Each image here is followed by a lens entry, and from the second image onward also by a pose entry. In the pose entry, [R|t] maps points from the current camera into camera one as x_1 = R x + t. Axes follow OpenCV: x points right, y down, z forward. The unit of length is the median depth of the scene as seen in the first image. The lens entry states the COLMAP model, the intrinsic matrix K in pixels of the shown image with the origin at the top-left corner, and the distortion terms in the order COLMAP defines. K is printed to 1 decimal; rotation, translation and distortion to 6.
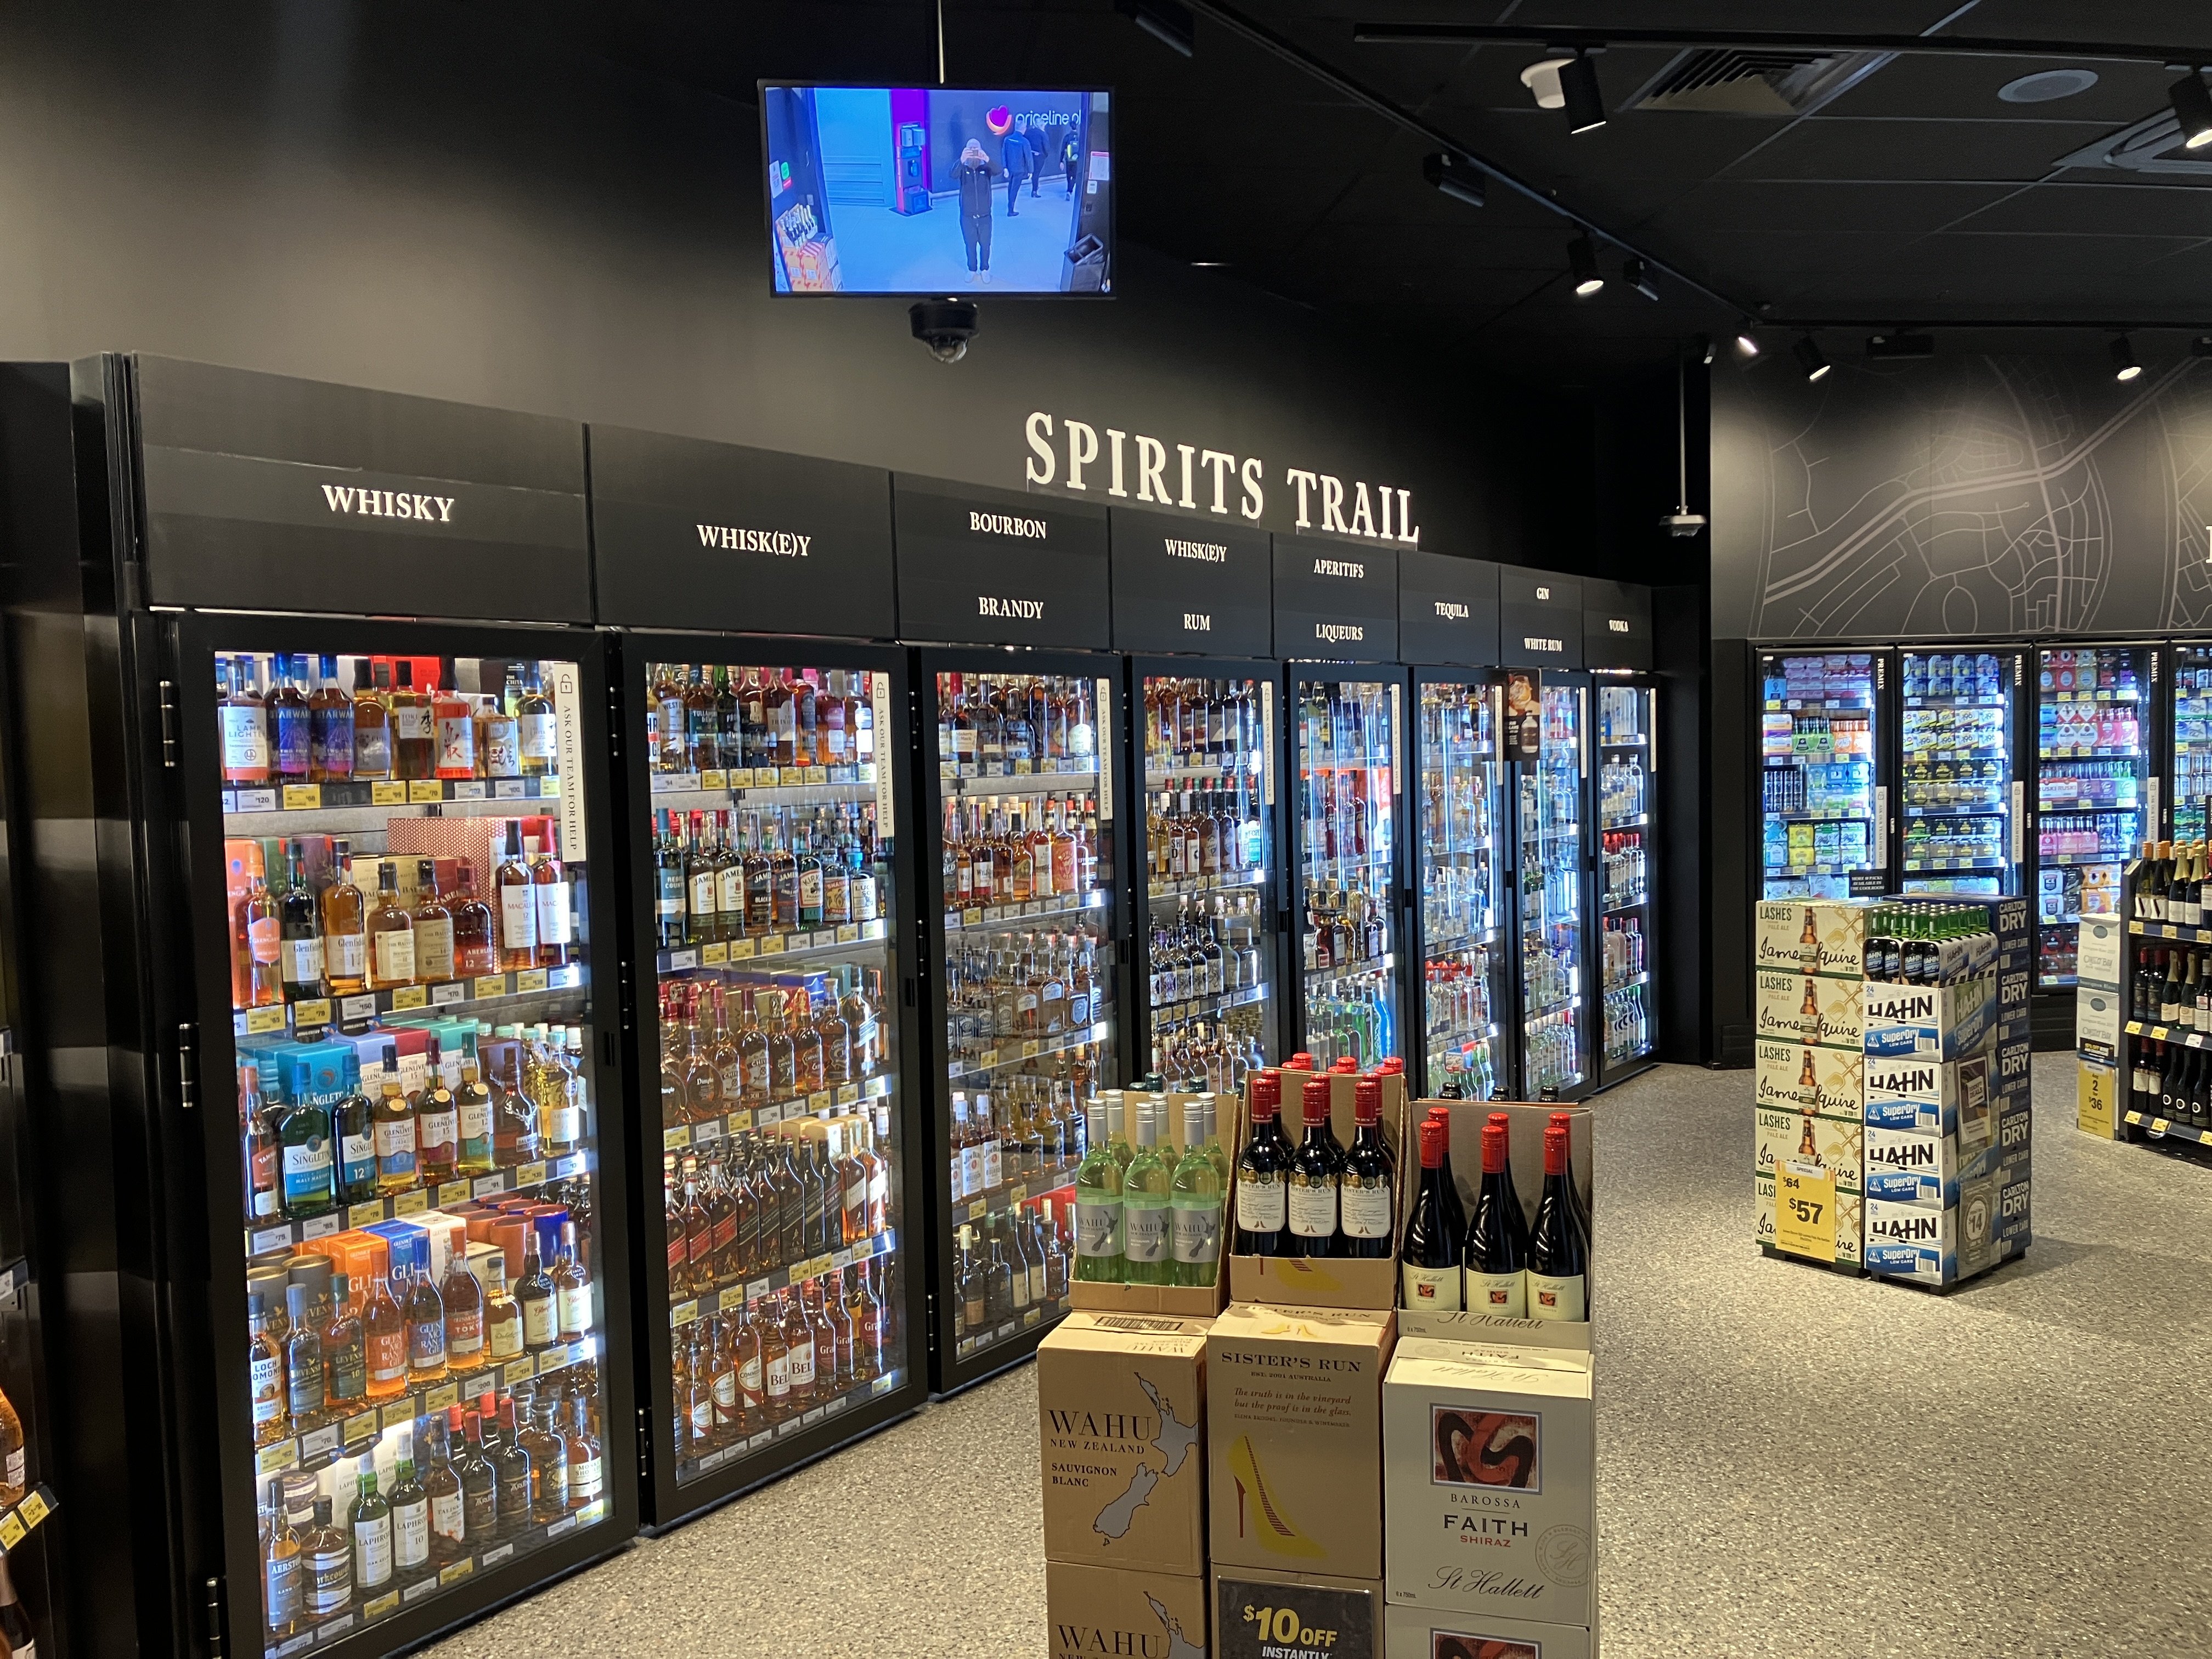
lens RADIAL K [[1838.6, 0, 1124.5], [0, 1838.6, 868.0], [0, 0, 1]] dist [0.010057, 0.002871]
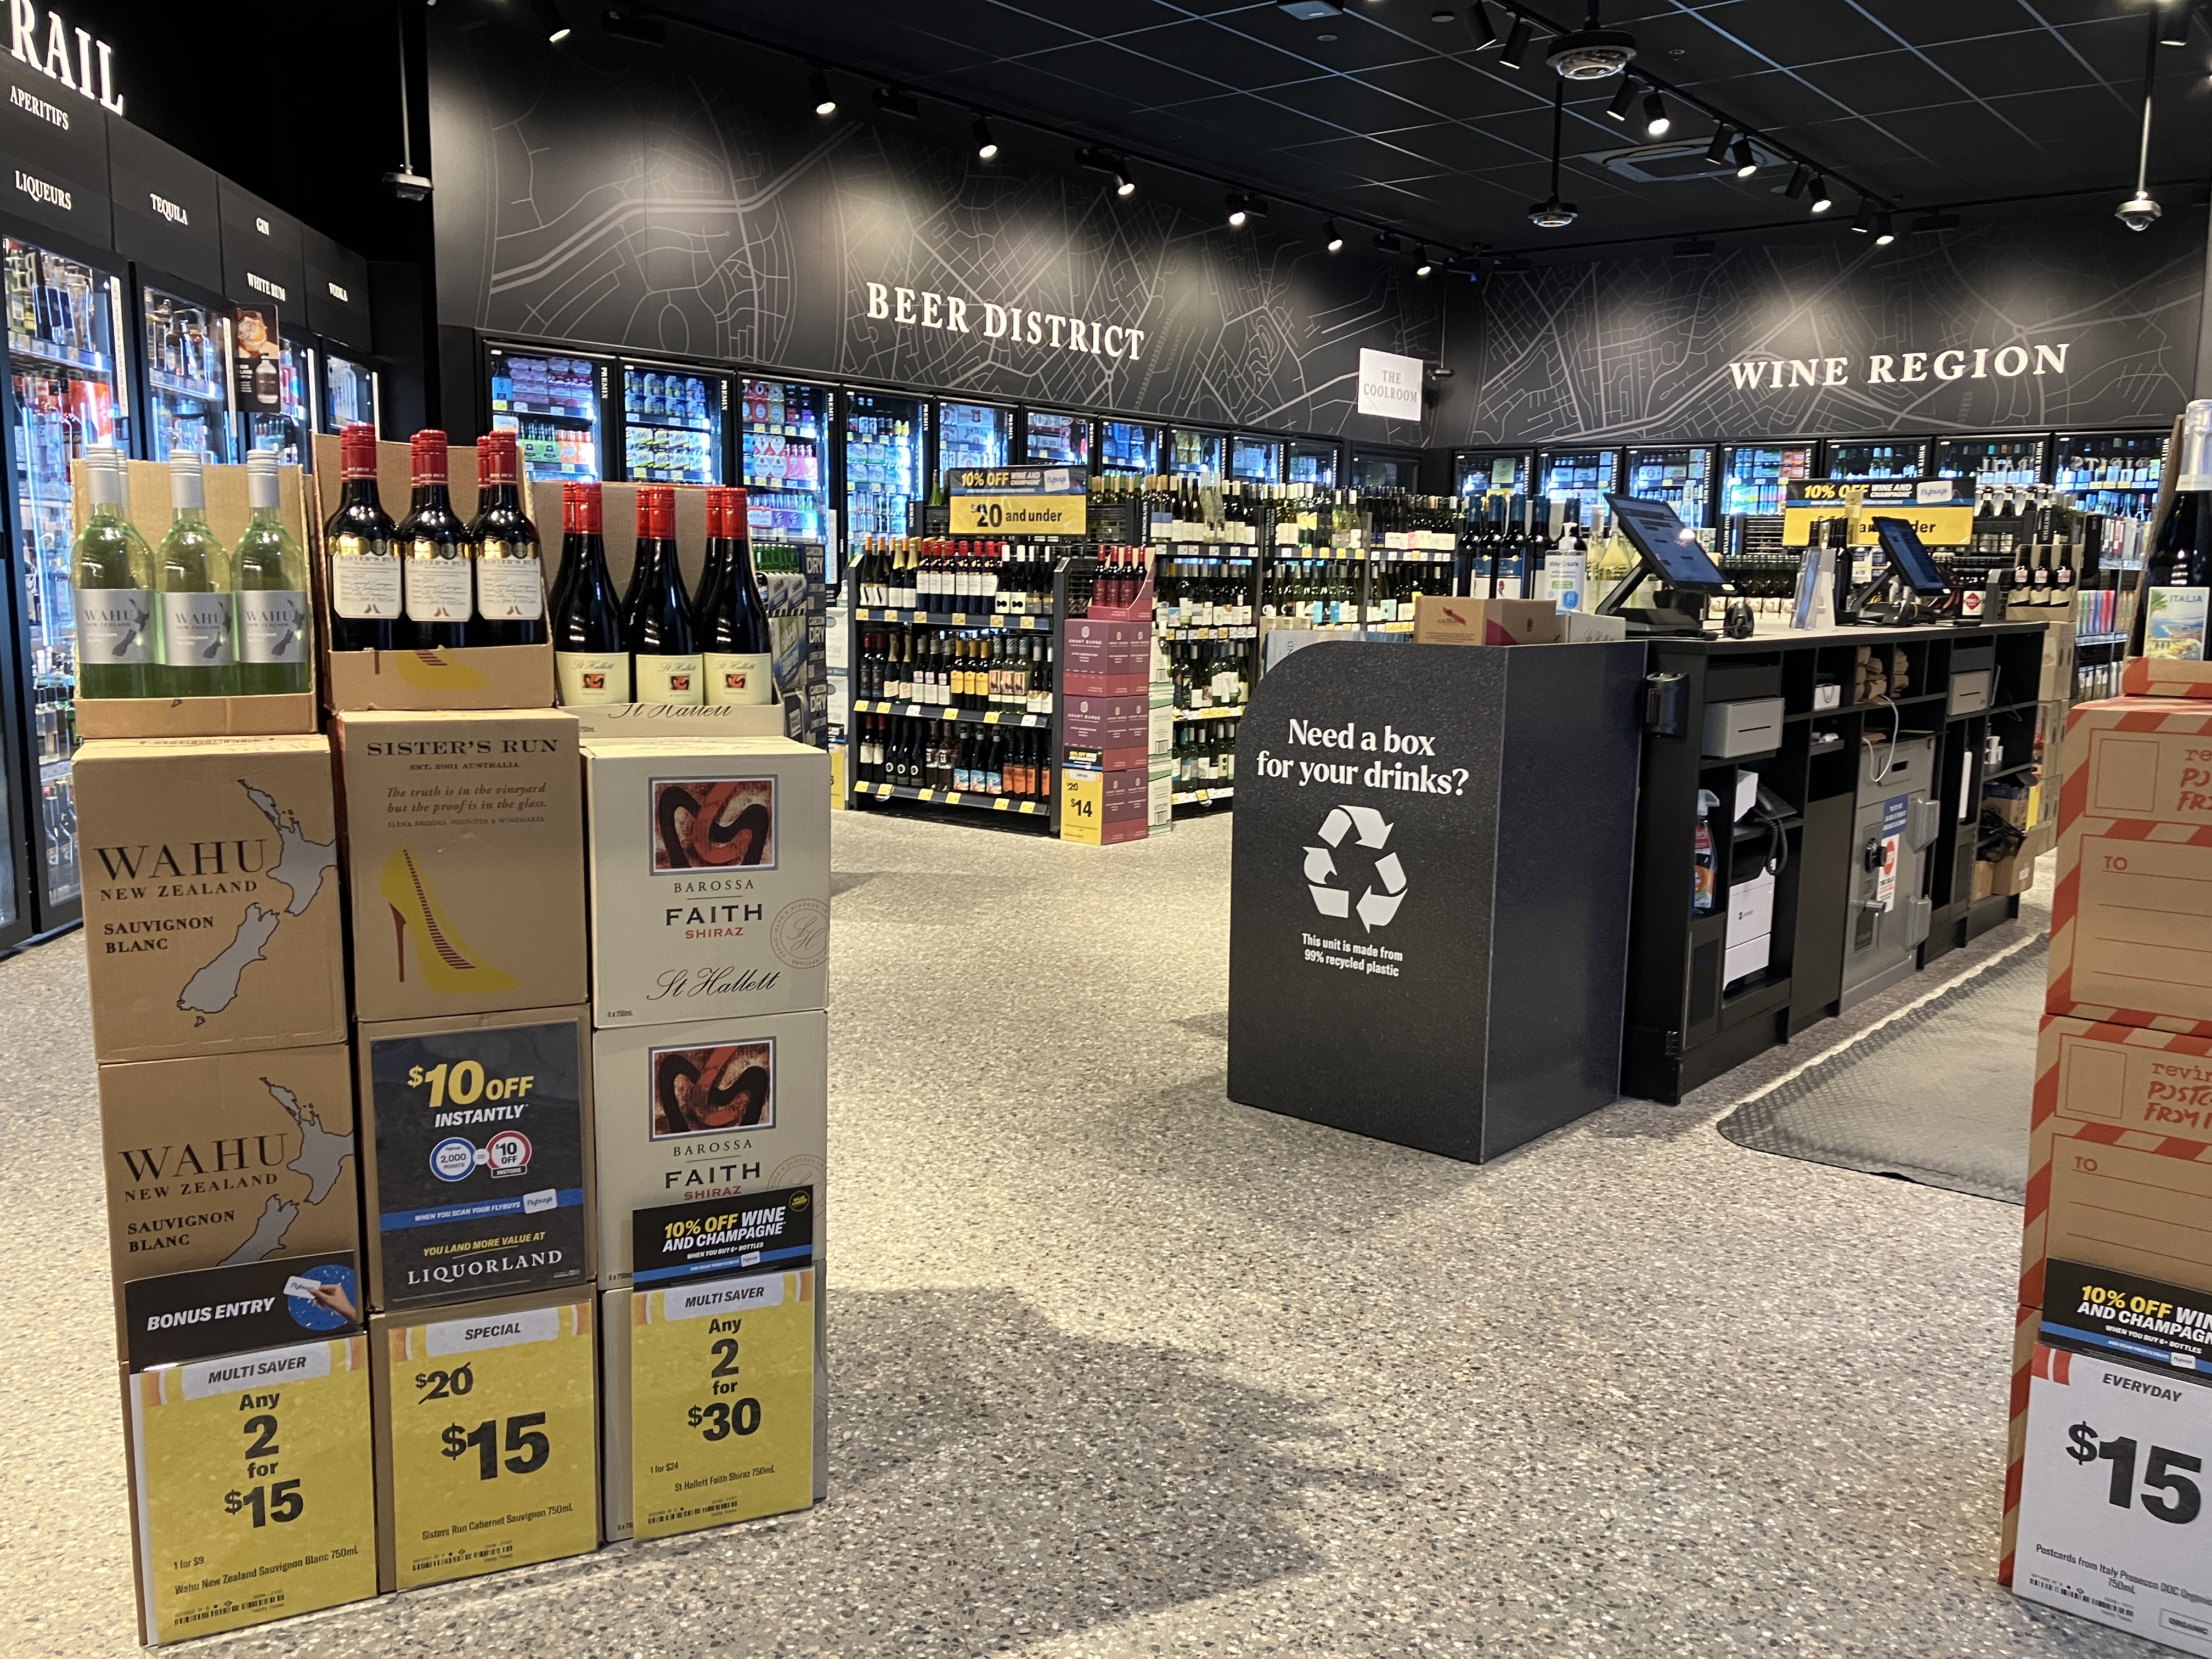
lens RADIAL K [[1837.7, 0, 1093.7], [0, 1837.7, 861.3], [0, 0, 1]] dist [0.015030, -0.005630]
pose [[0.754571, -0.063004, 0.653187, -0.075265], [0.004800, 0.995884, 0.090514, 0.083523], [-0.656201, -0.065164, 0.751767, 0.078354]]
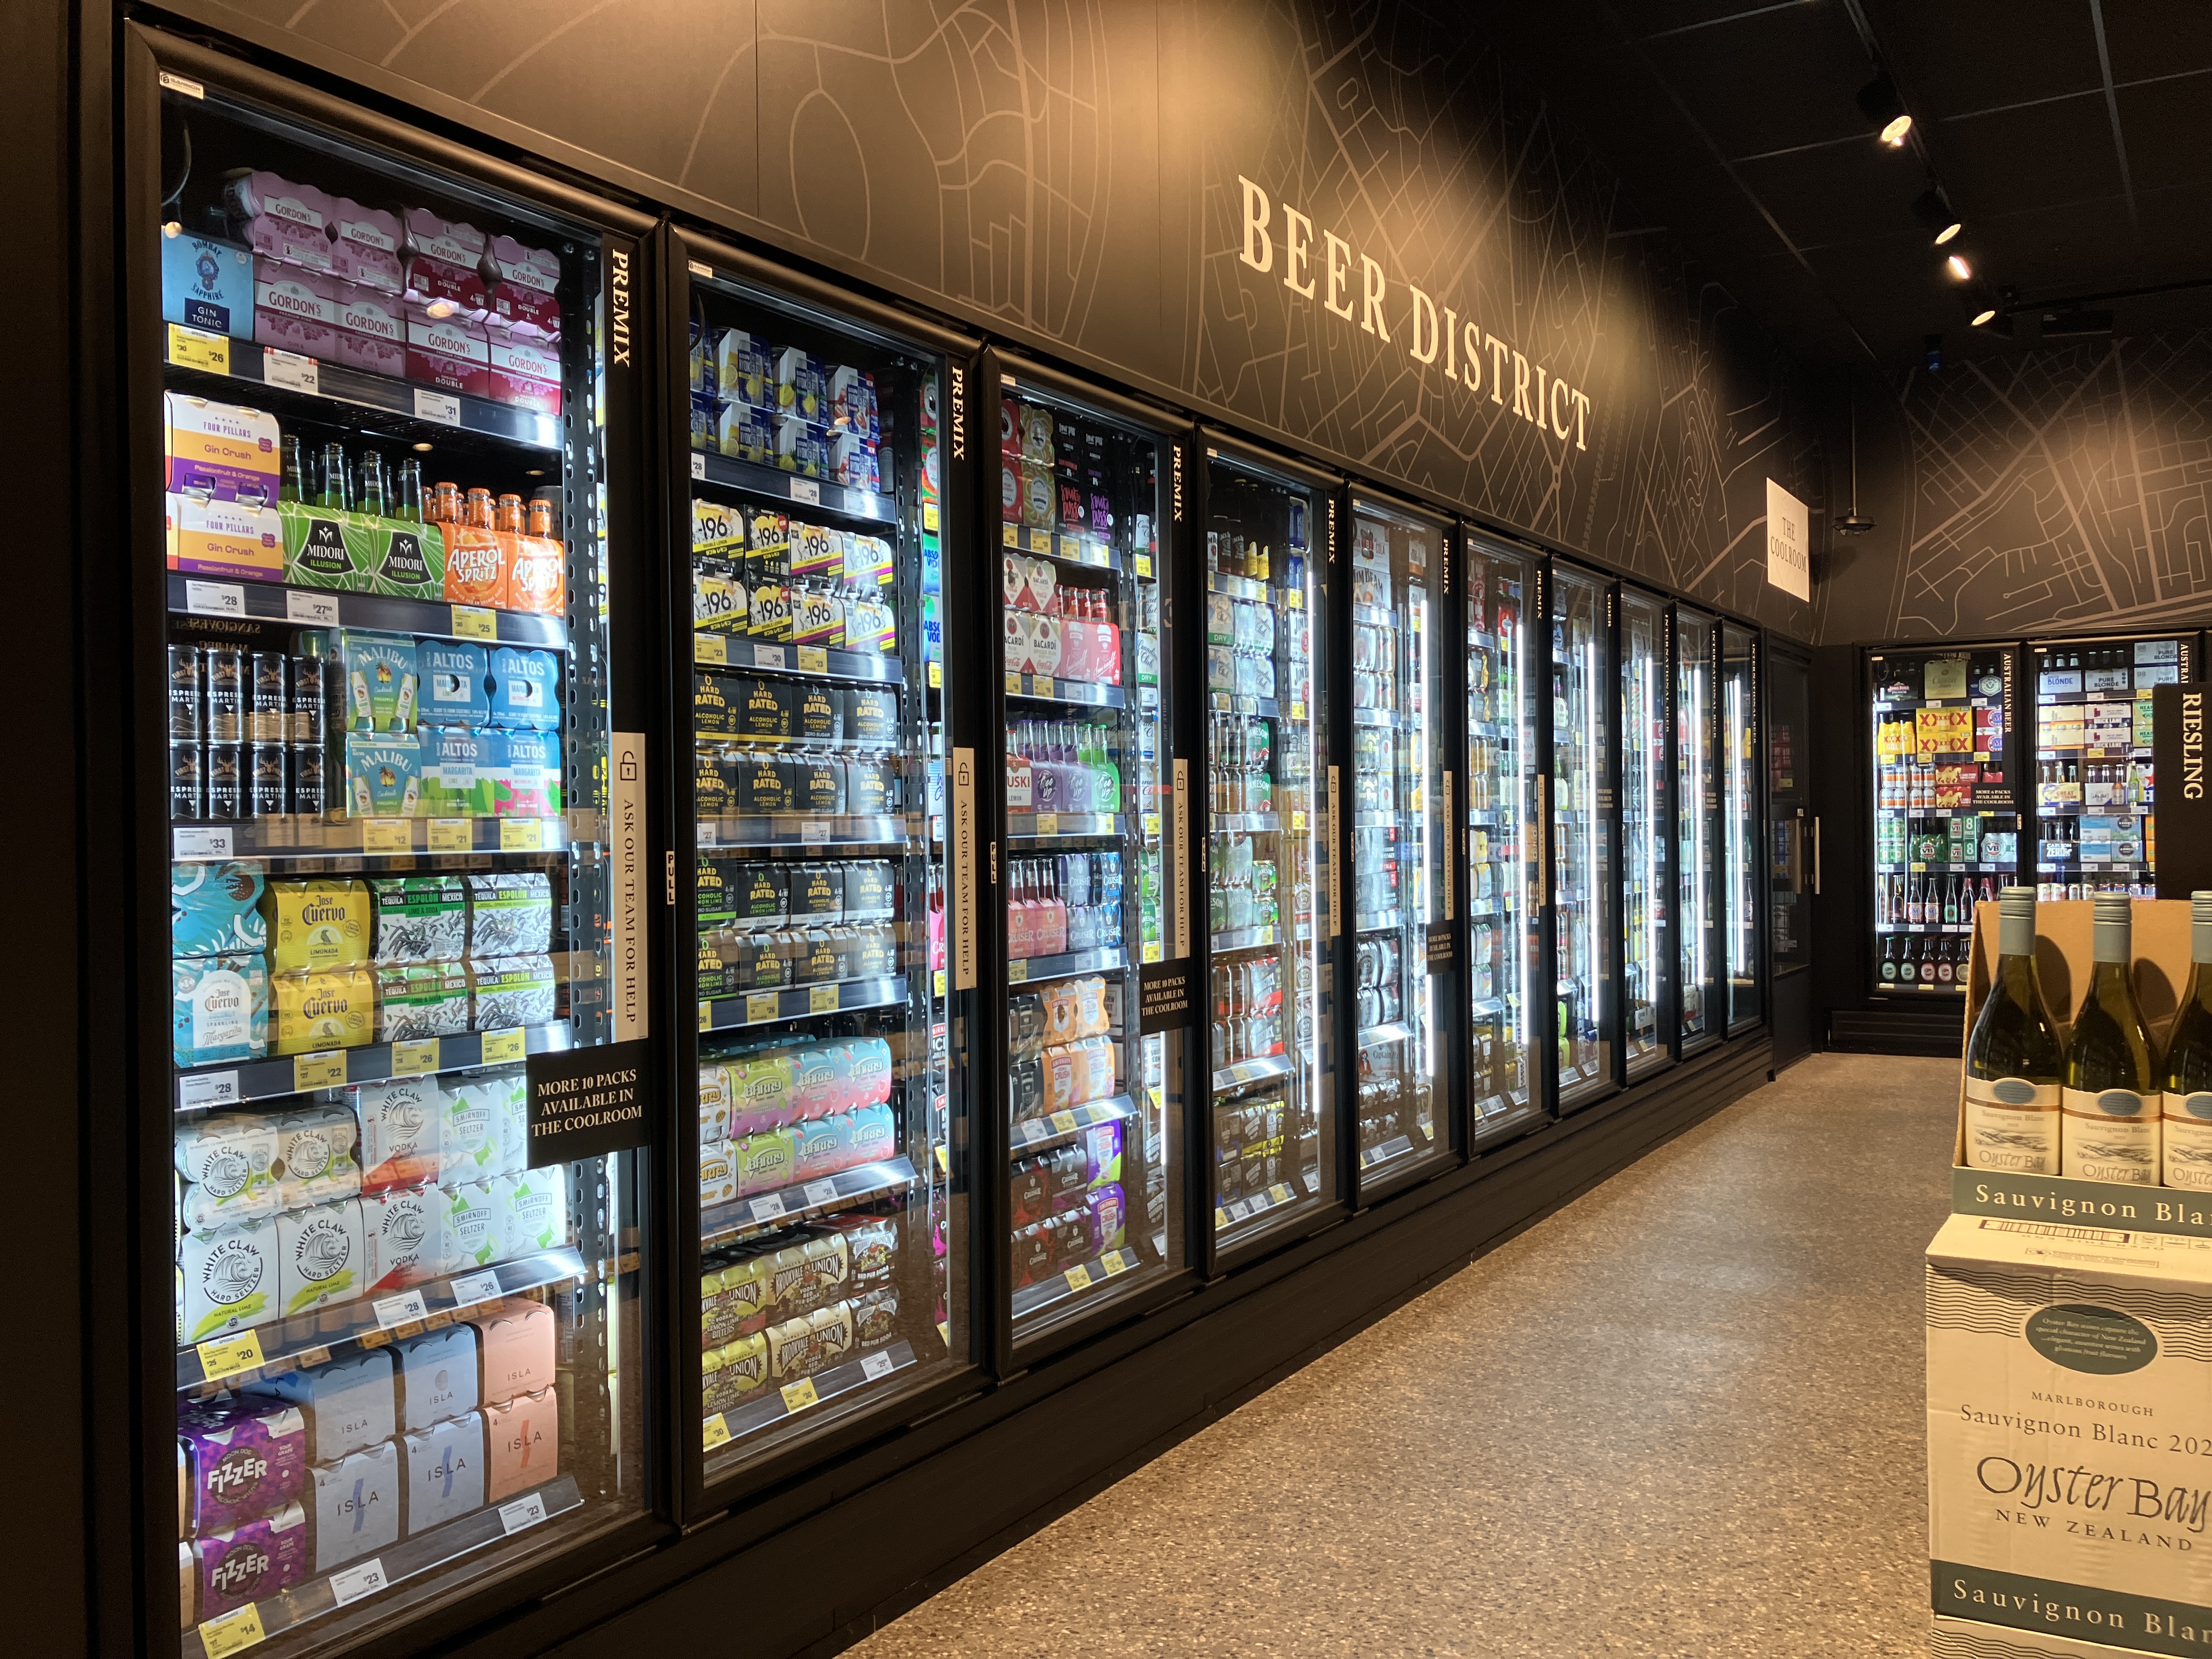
lens RADIAL K [[1806.5, 0, 1106.0], [0, 1806.5, 829.5], [0, 0, 1]] dist [0.011718, -0.002223]
pose [[0.656947, 0.015703, 0.753773, 0.342996], [0.044798, 0.997204, -0.059818, -0.015282], [-0.752605, 0.073065, 0.654407, 1.028189]]
